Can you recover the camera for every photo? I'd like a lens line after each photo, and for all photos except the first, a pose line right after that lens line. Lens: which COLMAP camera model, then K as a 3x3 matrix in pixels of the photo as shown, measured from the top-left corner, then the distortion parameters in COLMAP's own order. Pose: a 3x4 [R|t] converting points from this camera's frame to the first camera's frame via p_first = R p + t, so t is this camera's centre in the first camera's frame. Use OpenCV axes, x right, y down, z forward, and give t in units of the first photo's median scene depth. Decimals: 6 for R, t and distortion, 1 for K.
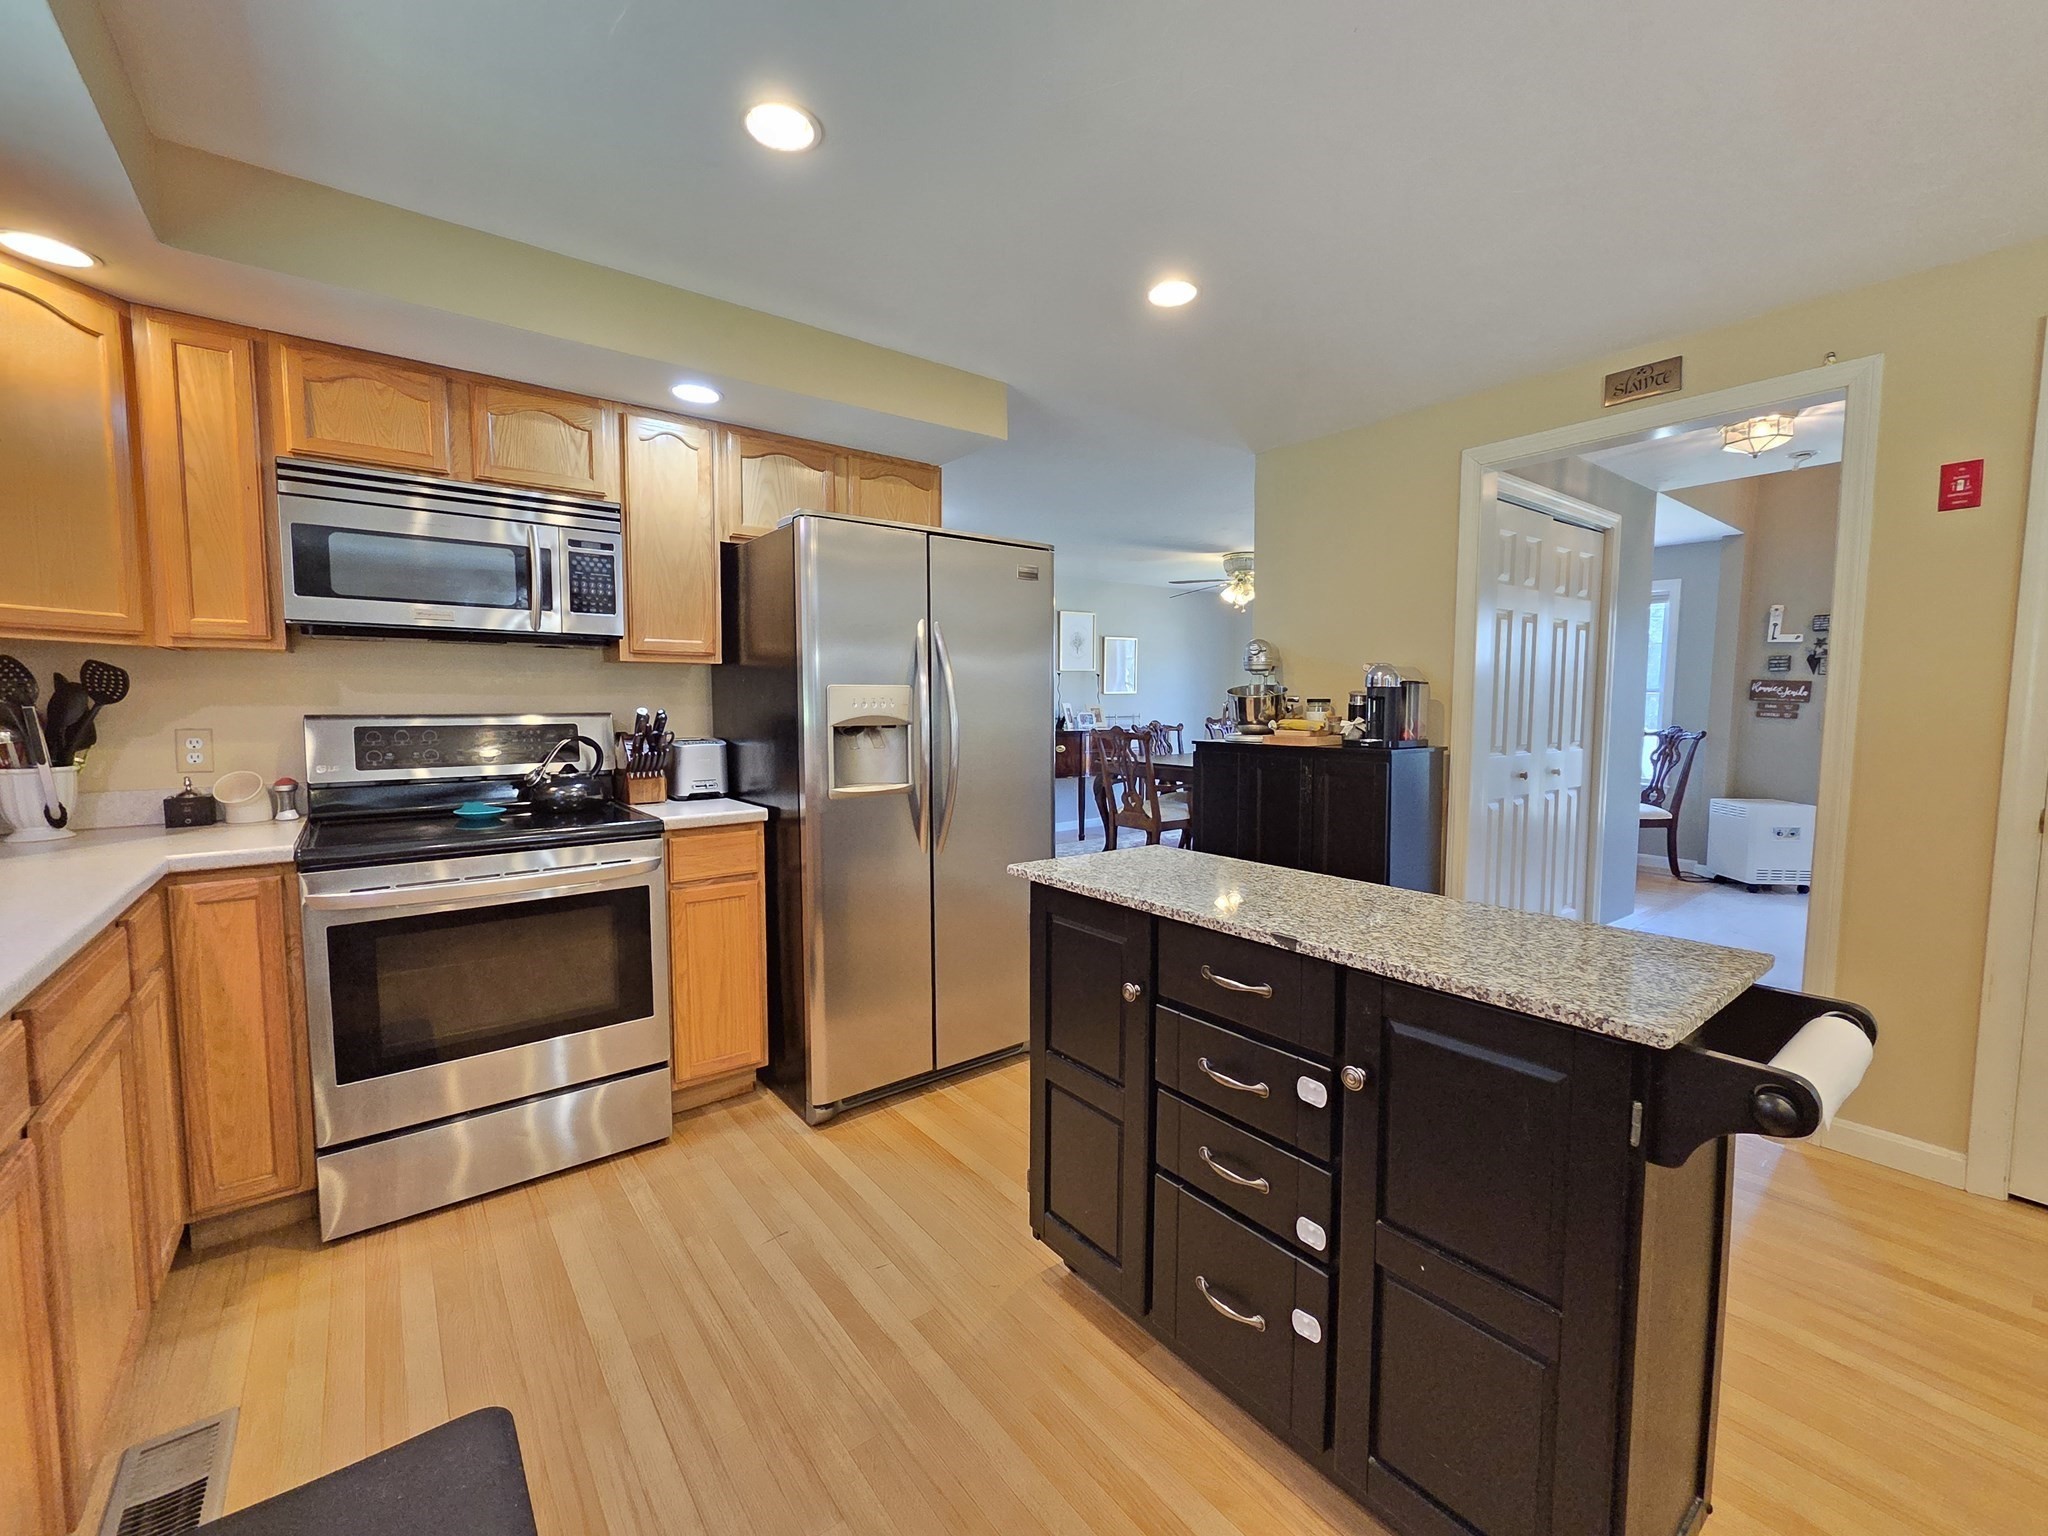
lens RADIAL K [[839.3, 0, 1022.2], [0, 839.3, 759.5], [0, 0, 1]] dist [0.000269, -0.000605]
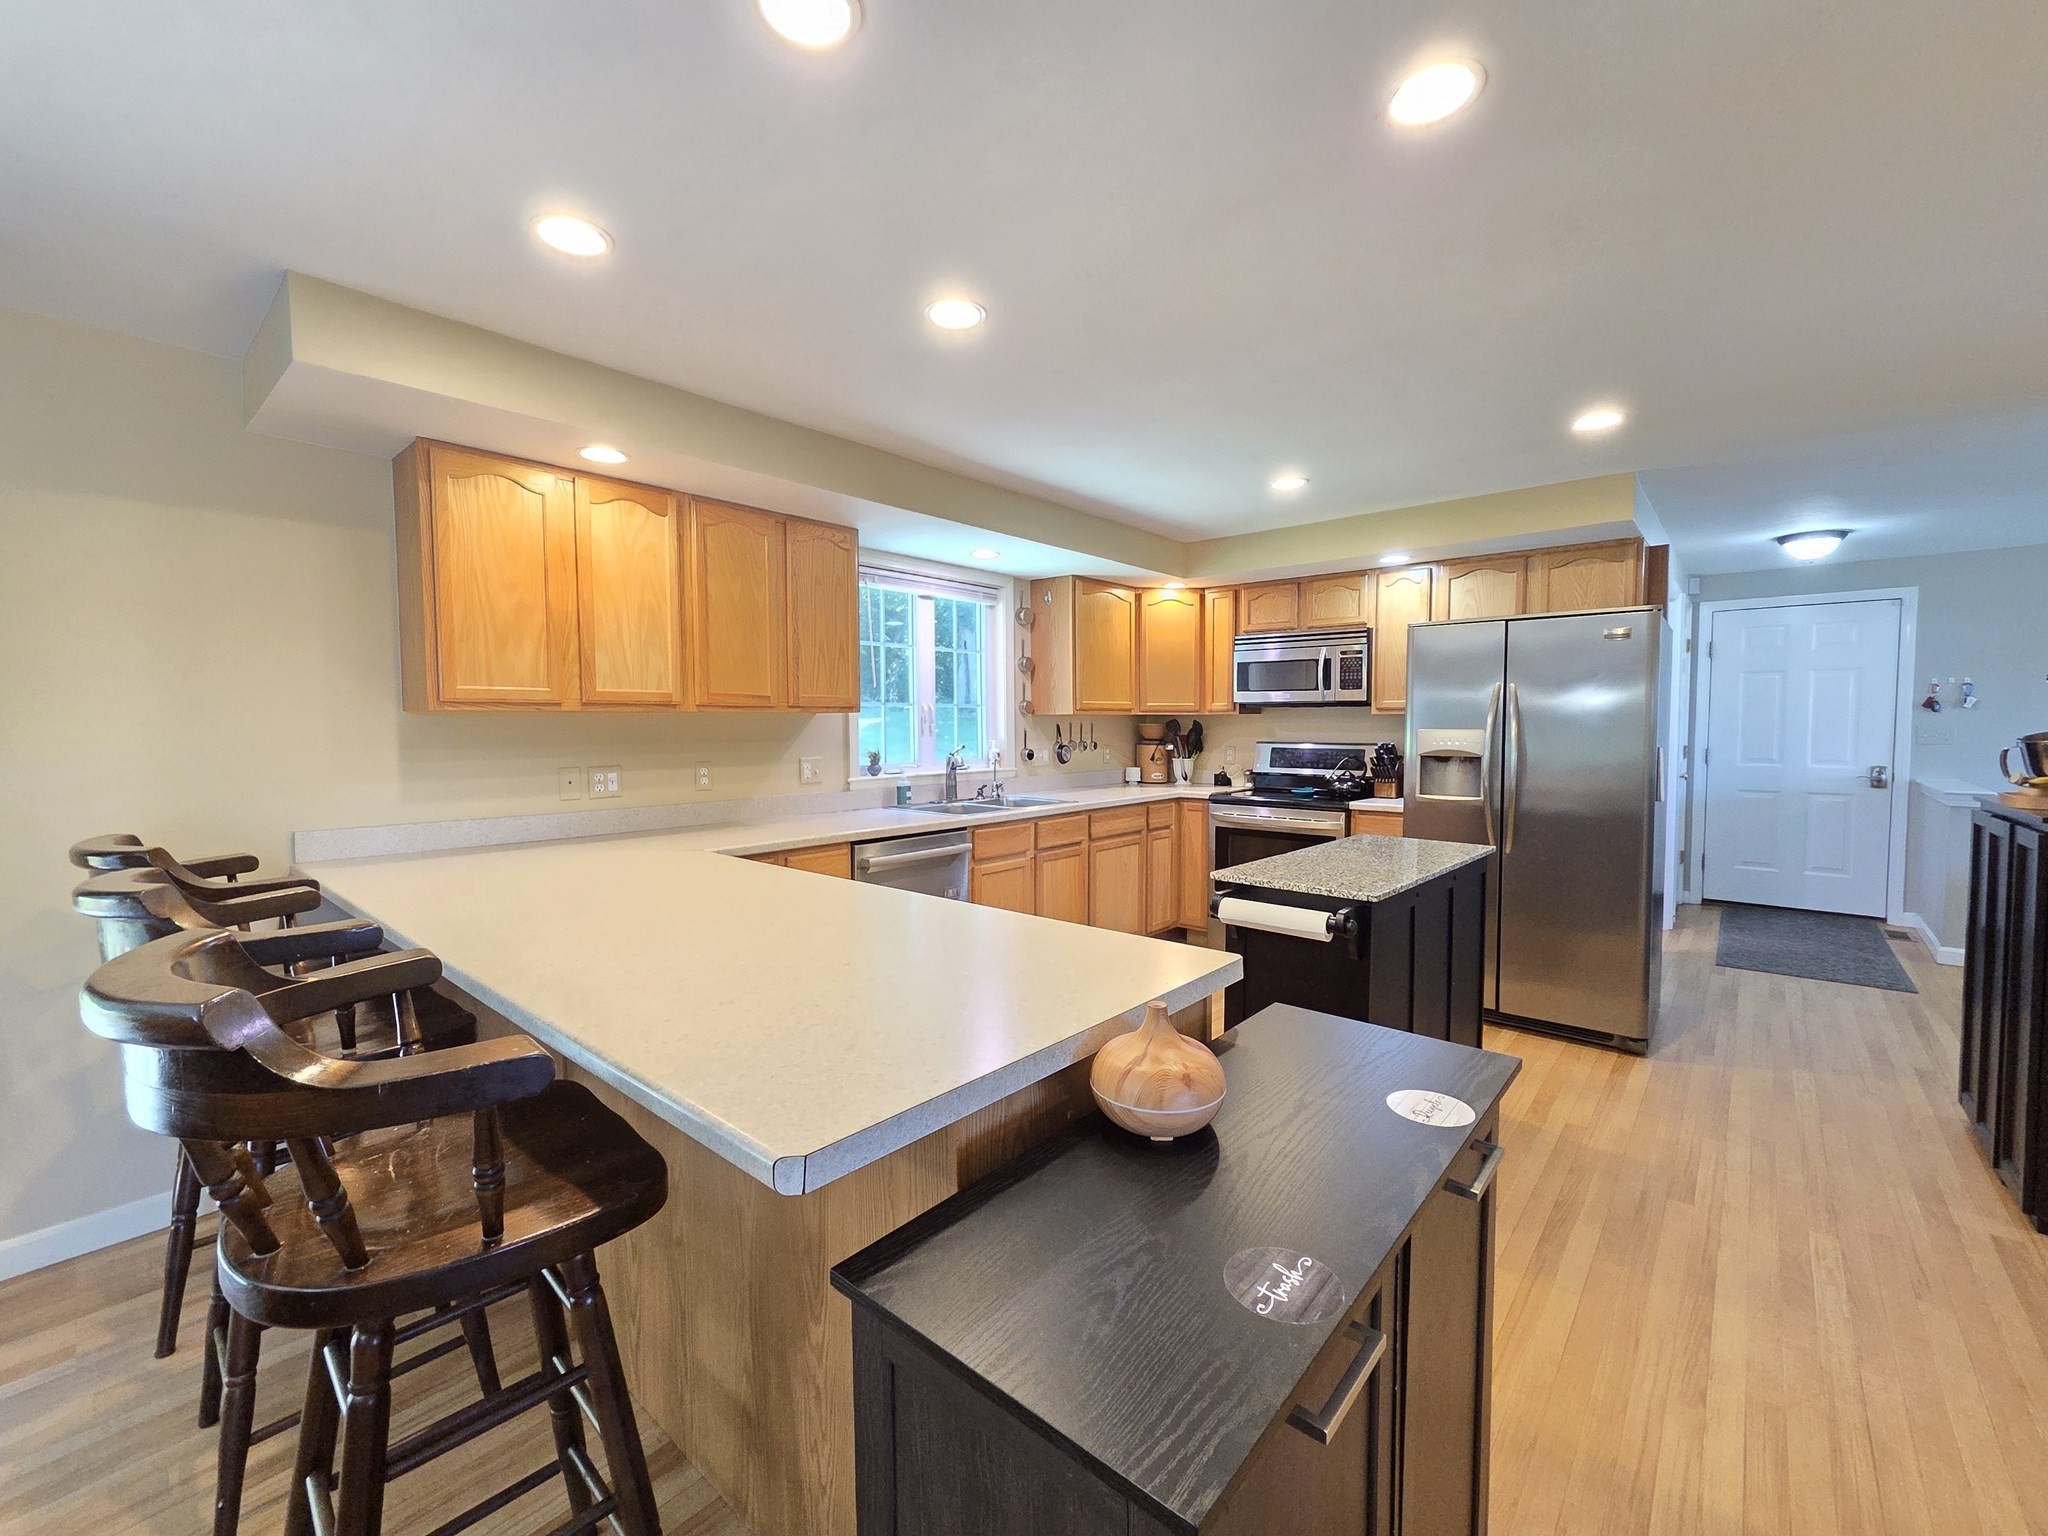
lens RADIAL K [[839.3, 0, 1022.2], [0, 839.3, 759.5], [0, 0, 1]] dist [0.000269, -0.000605]
pose [[0.189293, 0.041242, -0.981054, 1.226291], [-0.072378, 0.996986, 0.027946, -0.021615], [0.979250, 0.065716, 0.191707, -0.049986]]
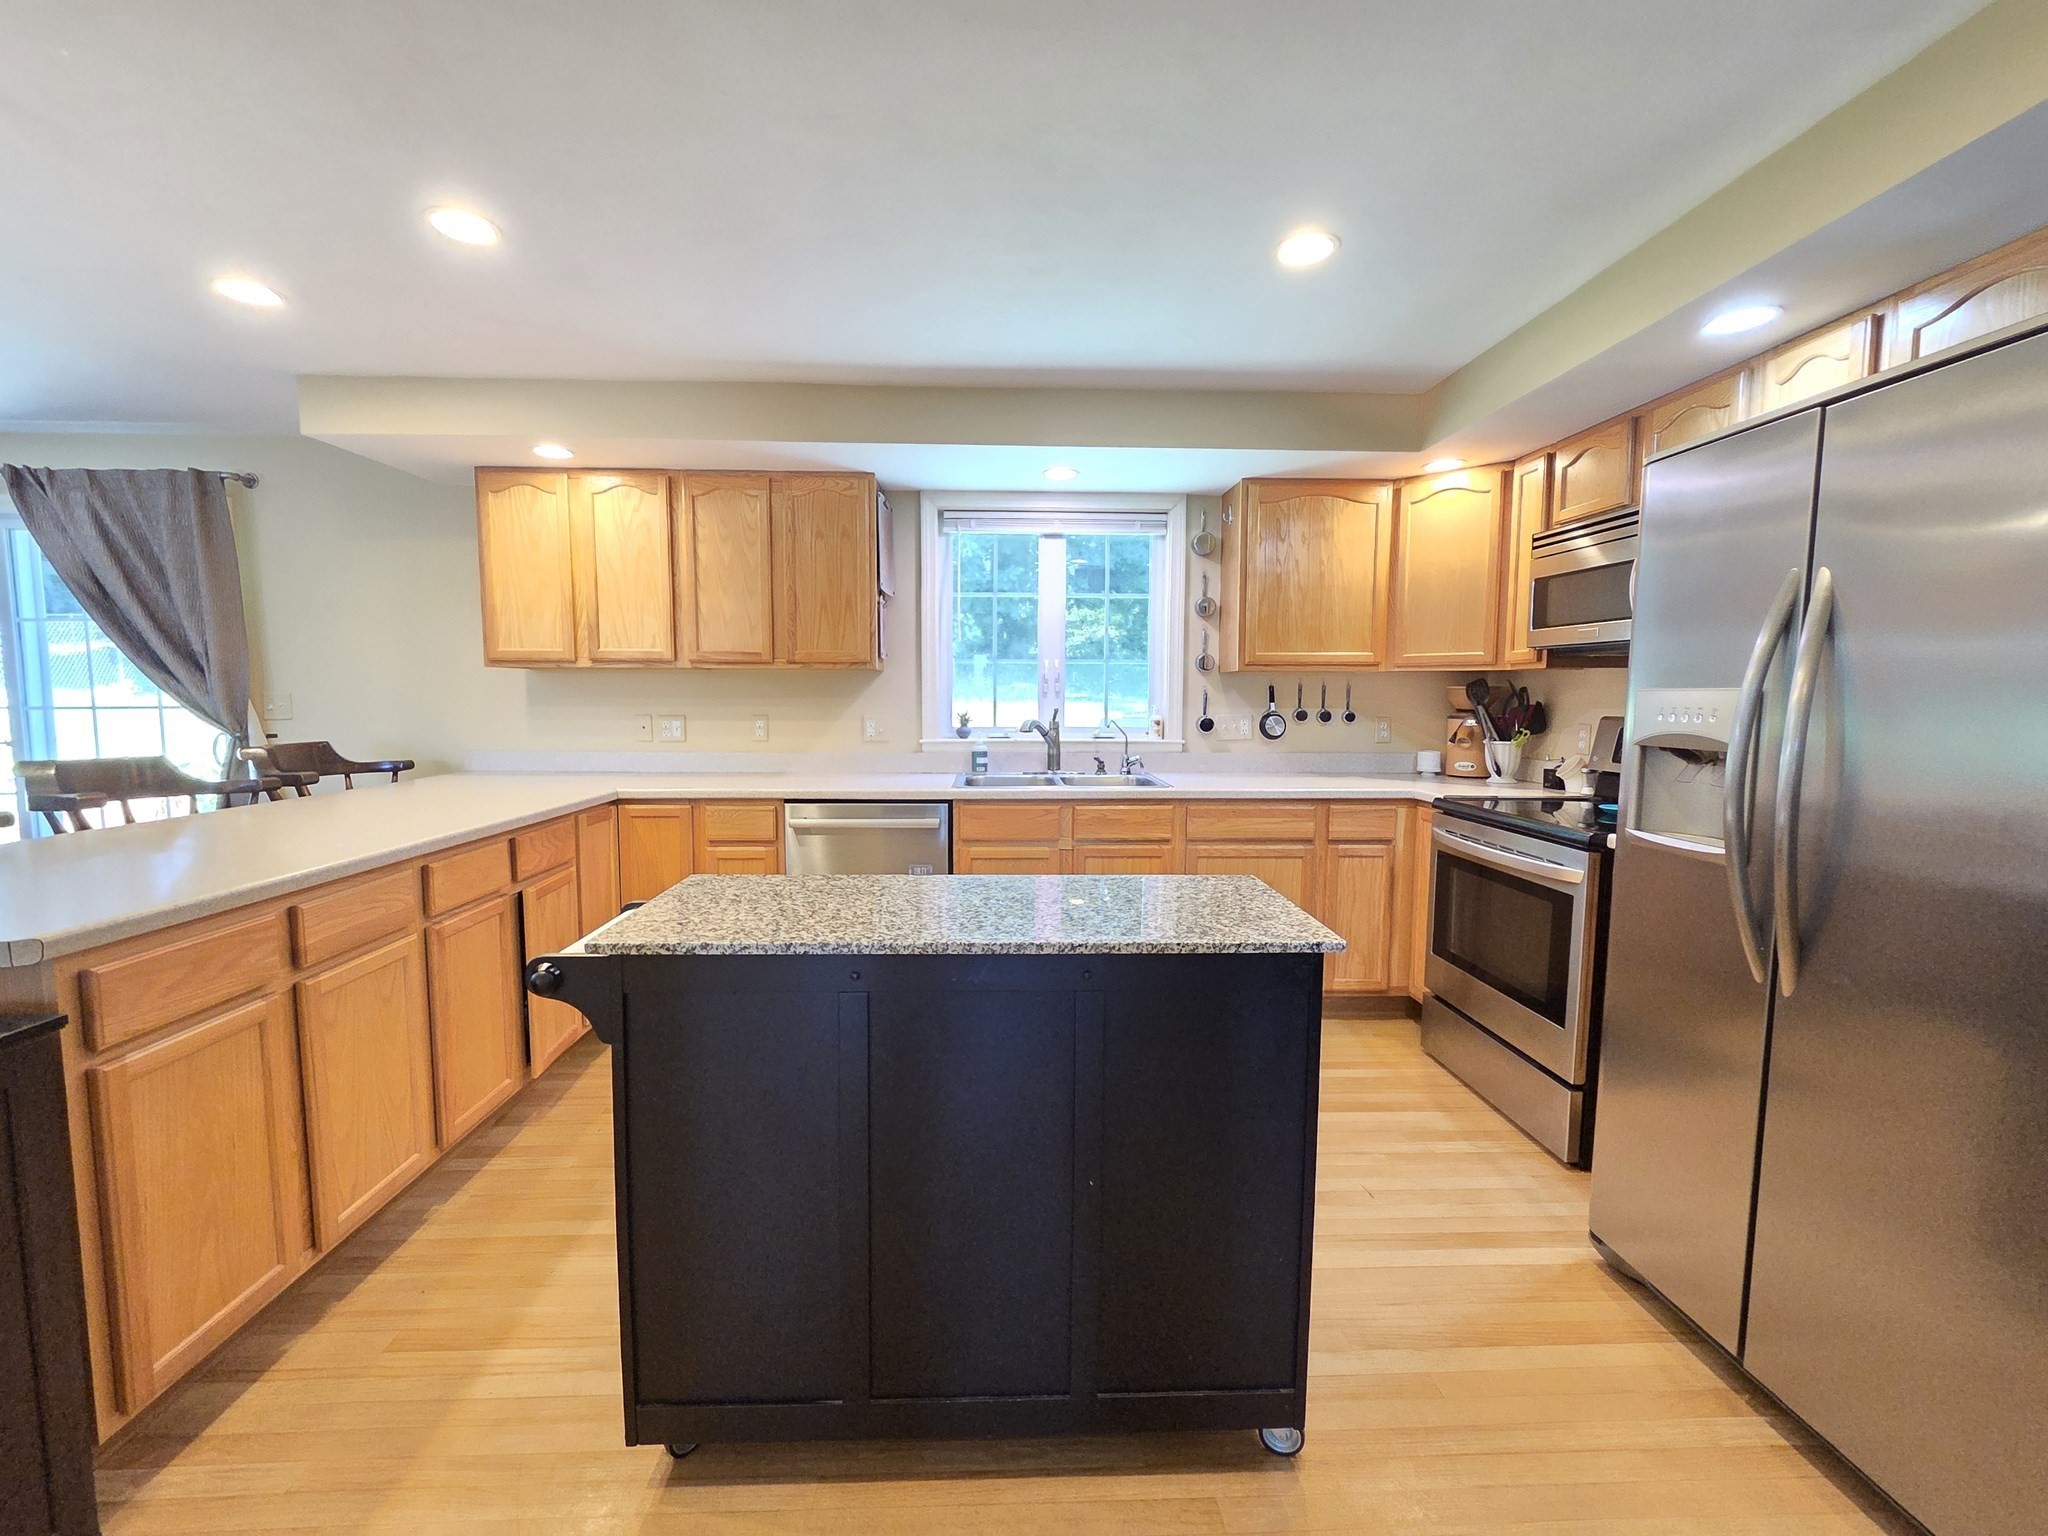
lens RADIAL K [[839.3, 0, 1022.2], [0, 839.3, 759.5], [0, 0, 1]] dist [0.000269, -0.000605]
pose [[-0.580901, 0.058917, -0.811839, 0.702404], [-0.068946, 0.990231, 0.121196, -0.080234], [0.811049, 0.126376, -0.571164, 1.001836]]
